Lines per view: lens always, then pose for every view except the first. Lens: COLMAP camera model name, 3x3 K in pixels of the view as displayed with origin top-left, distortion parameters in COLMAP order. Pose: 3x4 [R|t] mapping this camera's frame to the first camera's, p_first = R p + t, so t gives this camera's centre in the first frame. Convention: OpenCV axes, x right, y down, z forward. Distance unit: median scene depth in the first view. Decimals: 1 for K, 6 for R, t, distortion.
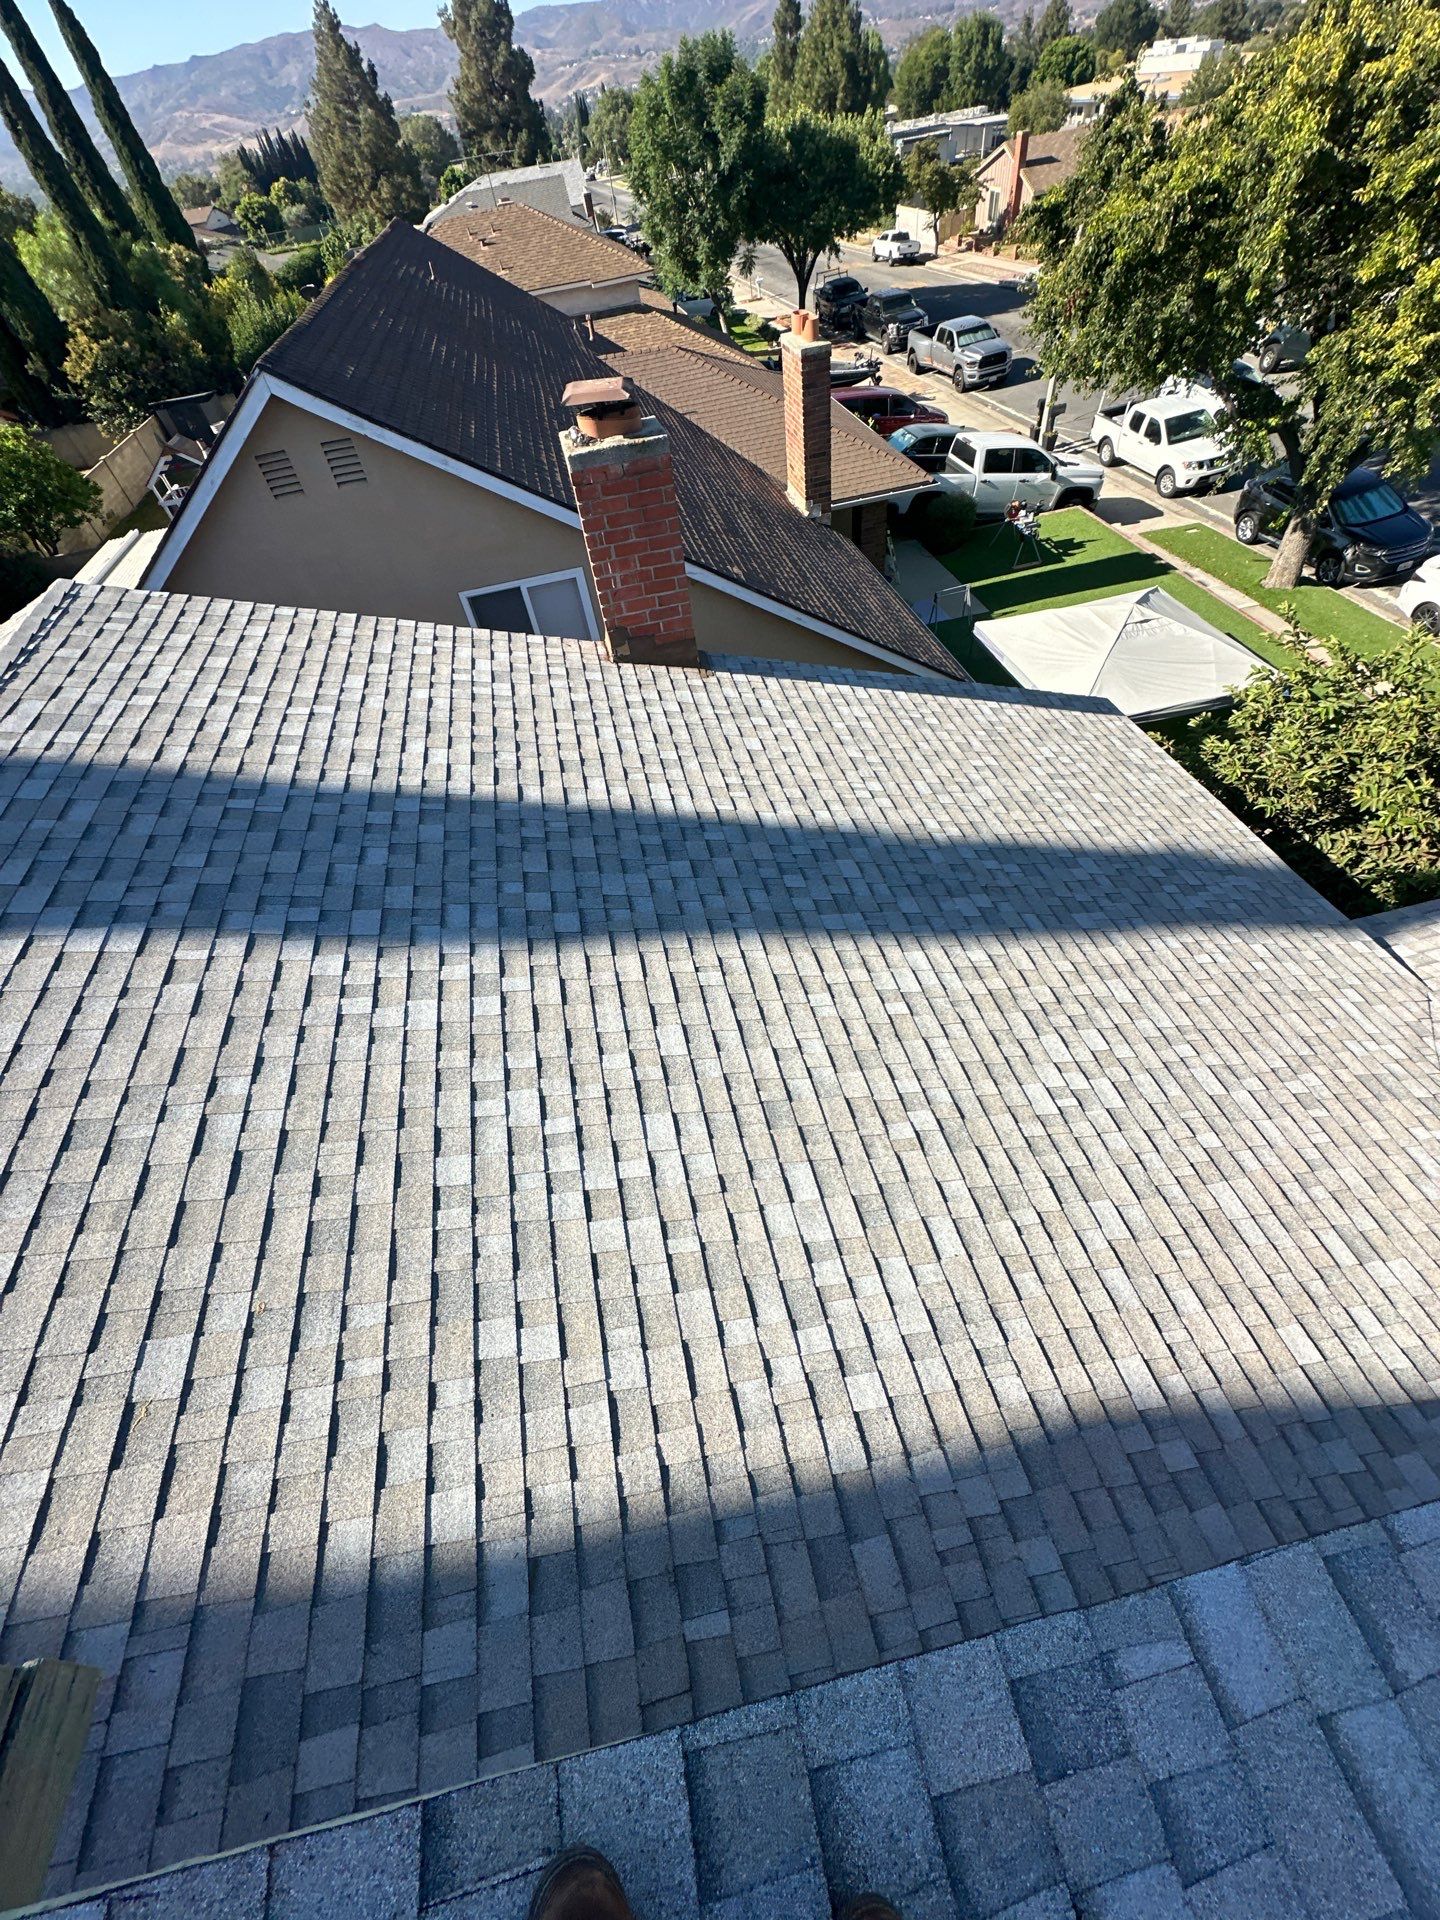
lens RADIAL K [[770.2, 0, 720.9], [0, 770.2, 959.8], [0, 0, 1]] dist [-0.004674, 0.001123]
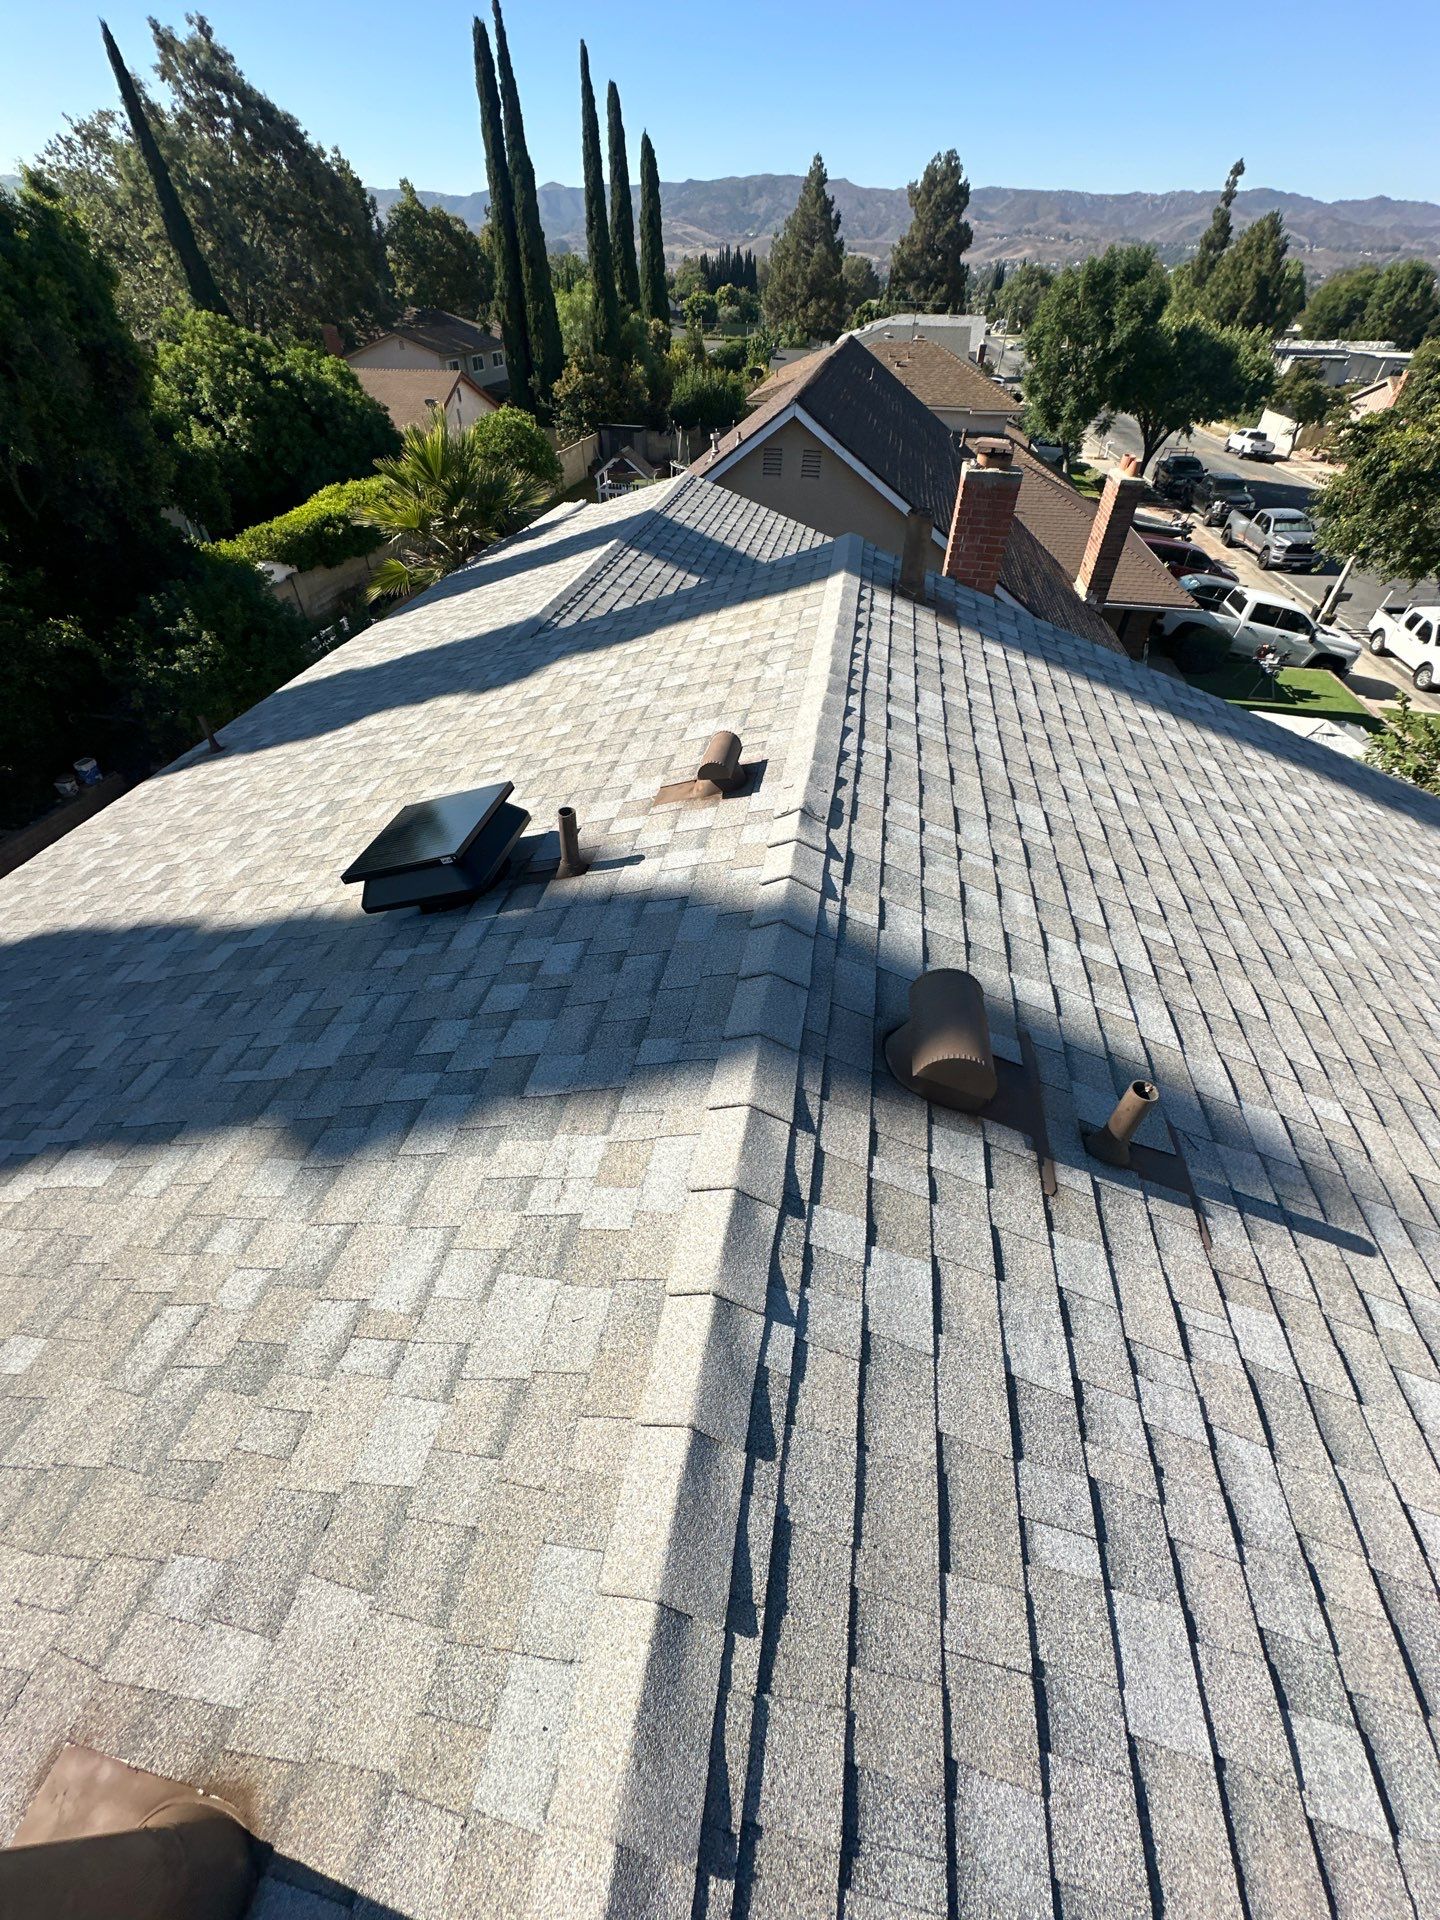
lens RADIAL K [[770.2, 0, 720.1], [0, 770.2, 962.1], [0, 0, 1]] dist [-0.004674, 0.001123]
pose [[0.919514, 0.342837, -0.192241, 0.002106], [-0.359855, 0.931019, -0.060884, 0.103280], [0.158107, 0.125163, 0.979457, -0.101725]]
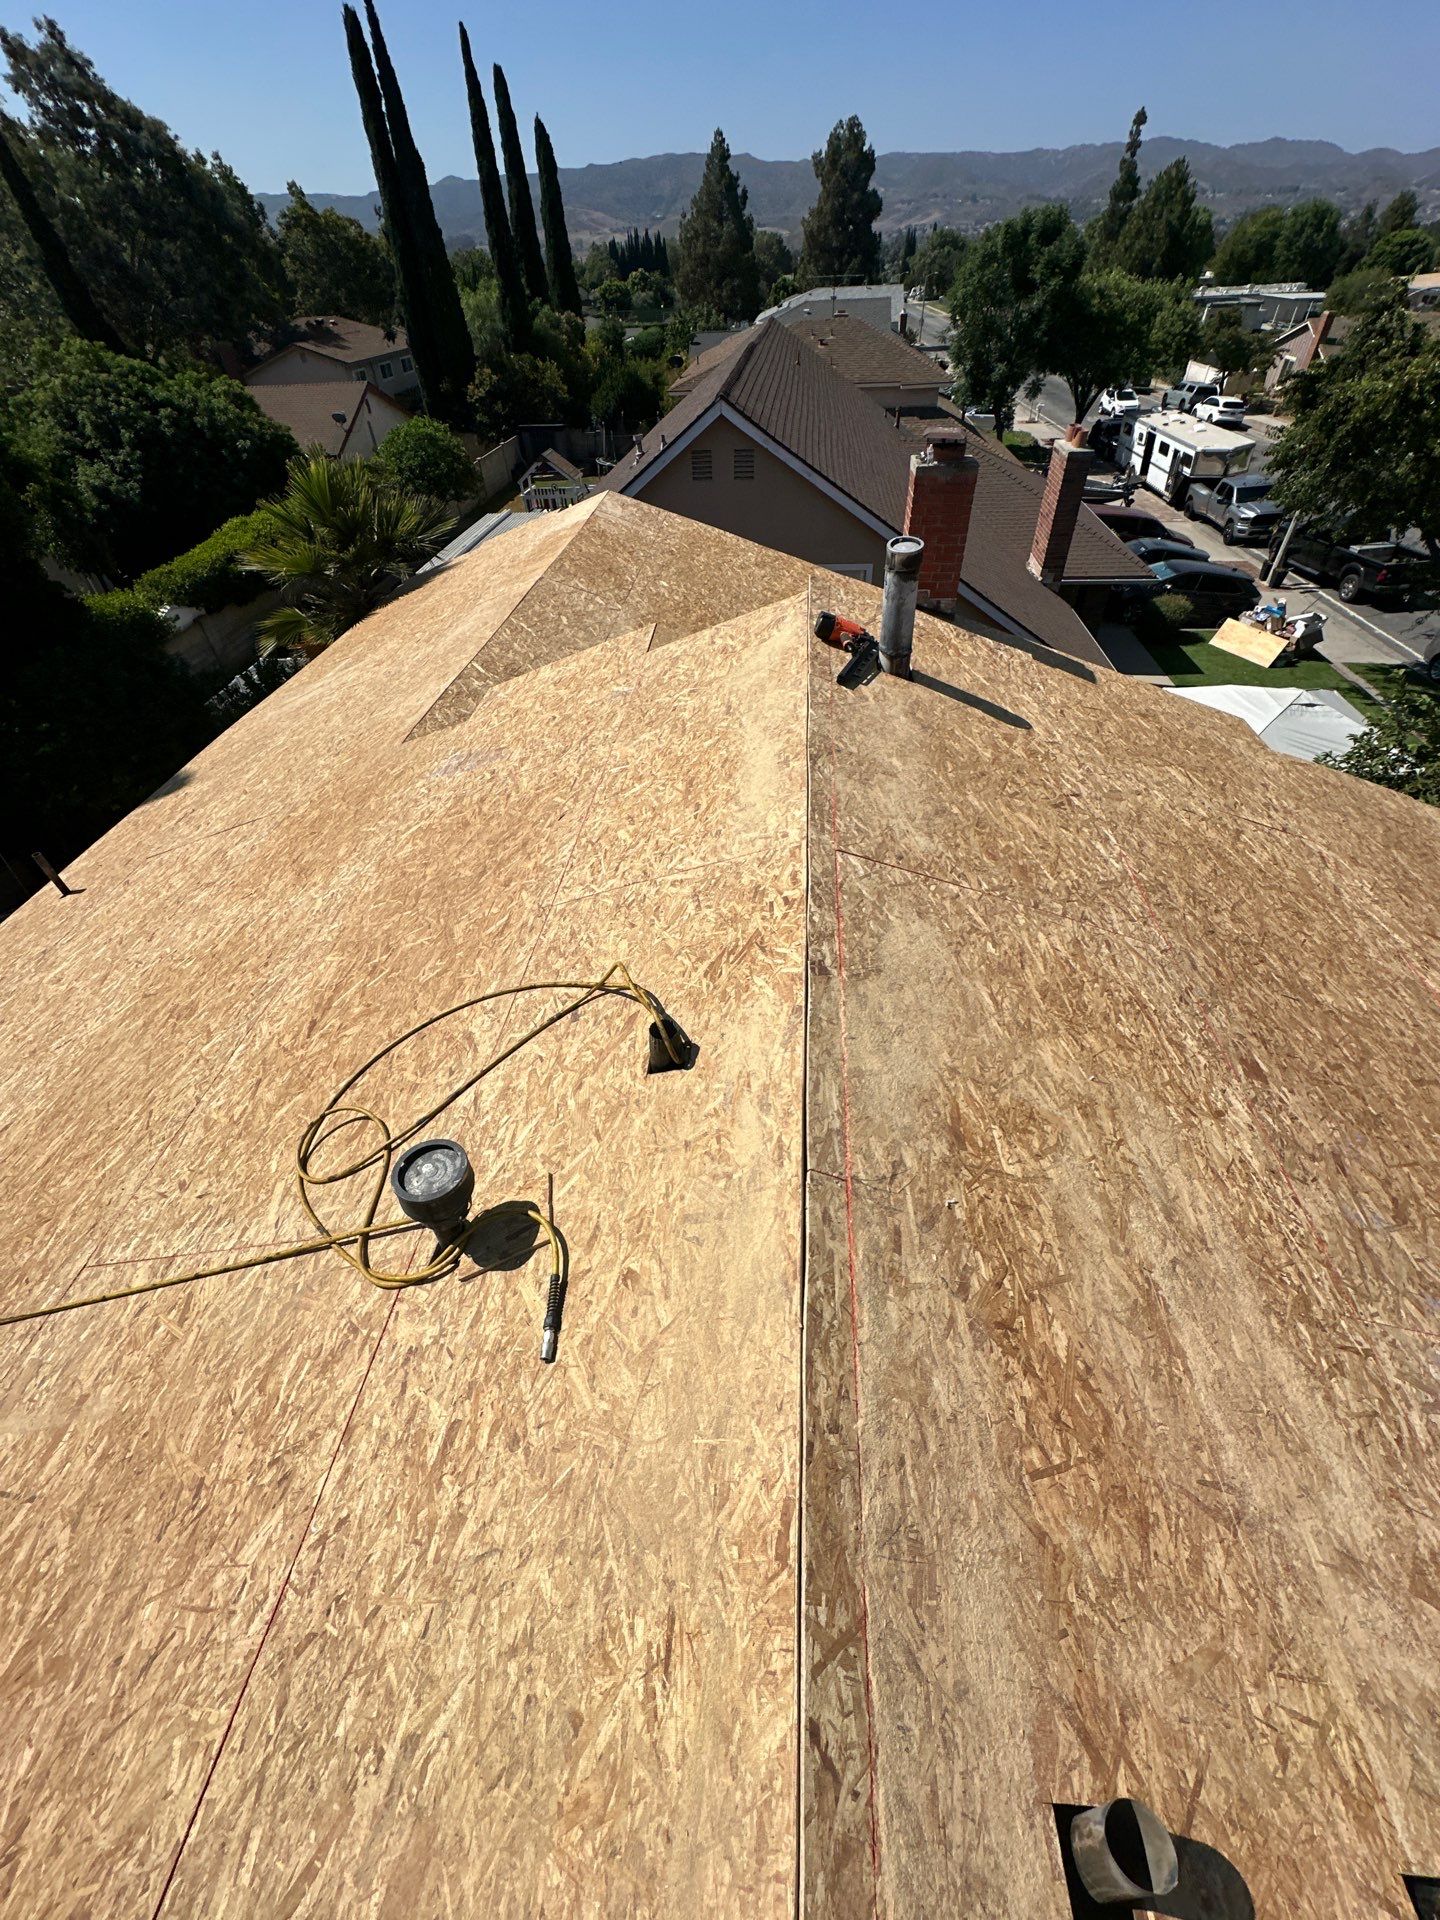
lens RADIAL K [[770.2, 0, 722.3], [0, 770.2, 961.6], [0, 0, 1]] dist [-0.004674, 0.001123]
pose [[0.953707, 0.255514, -0.158603, -0.008118], [-0.267475, 0.961760, -0.058950, 0.079539], [0.137476, 0.098644, 0.985581, -0.080676]]
